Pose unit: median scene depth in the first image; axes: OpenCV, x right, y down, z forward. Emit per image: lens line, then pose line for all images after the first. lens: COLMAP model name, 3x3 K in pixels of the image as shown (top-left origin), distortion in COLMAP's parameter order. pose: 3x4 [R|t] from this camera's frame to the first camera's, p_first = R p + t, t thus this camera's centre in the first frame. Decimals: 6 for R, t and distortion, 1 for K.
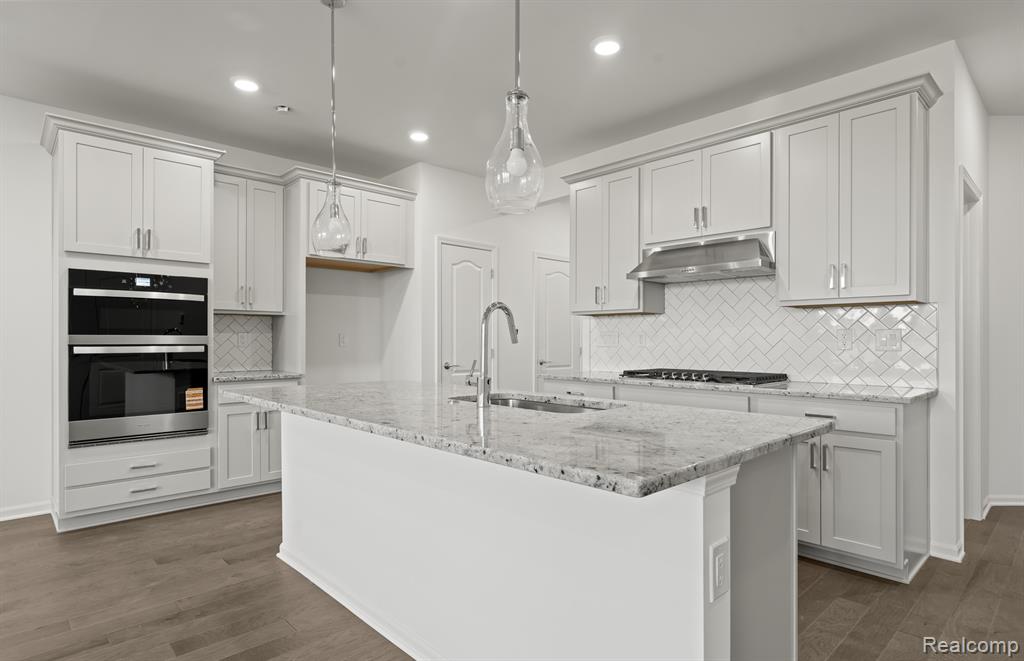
lens RADIAL K [[555.7, 0, 516.8], [0, 555.7, 336.0], [0, 0, 1]] dist [0.001289, -0.000464]
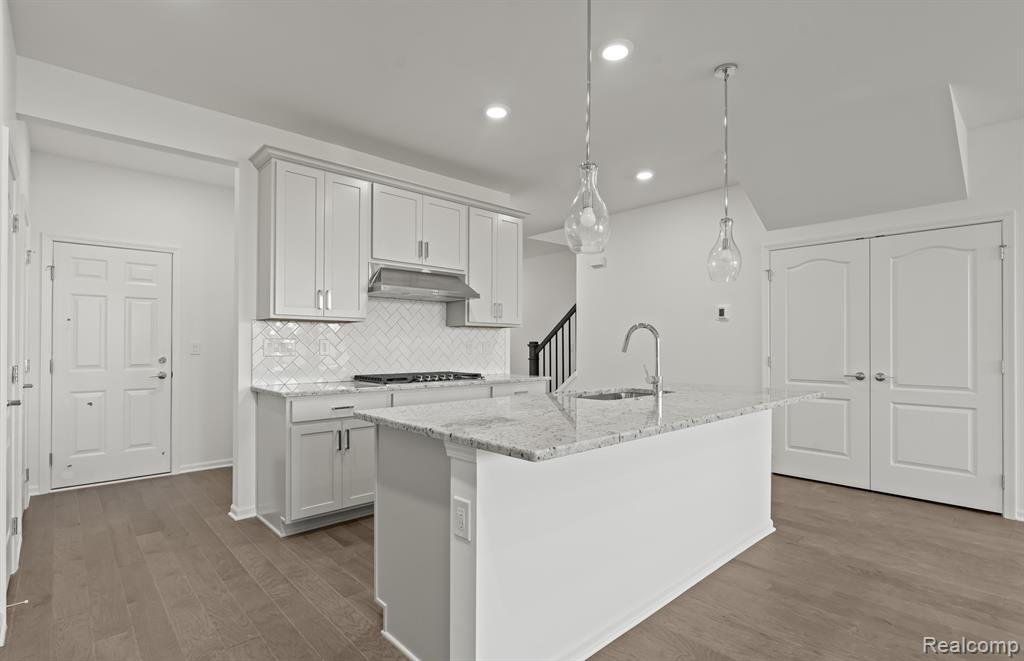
lens RADIAL K [[490.3, 0, 513.6], [0, 490.3, 343.8], [0, 0, 1]] dist [0.001137, 0.000501]
pose [[0.017468, 0.005037, 0.999835, -1.457644], [-0.006987, 0.999964, -0.004916, 0.001822], [-0.999823, -0.006900, 0.017502, 1.493432]]
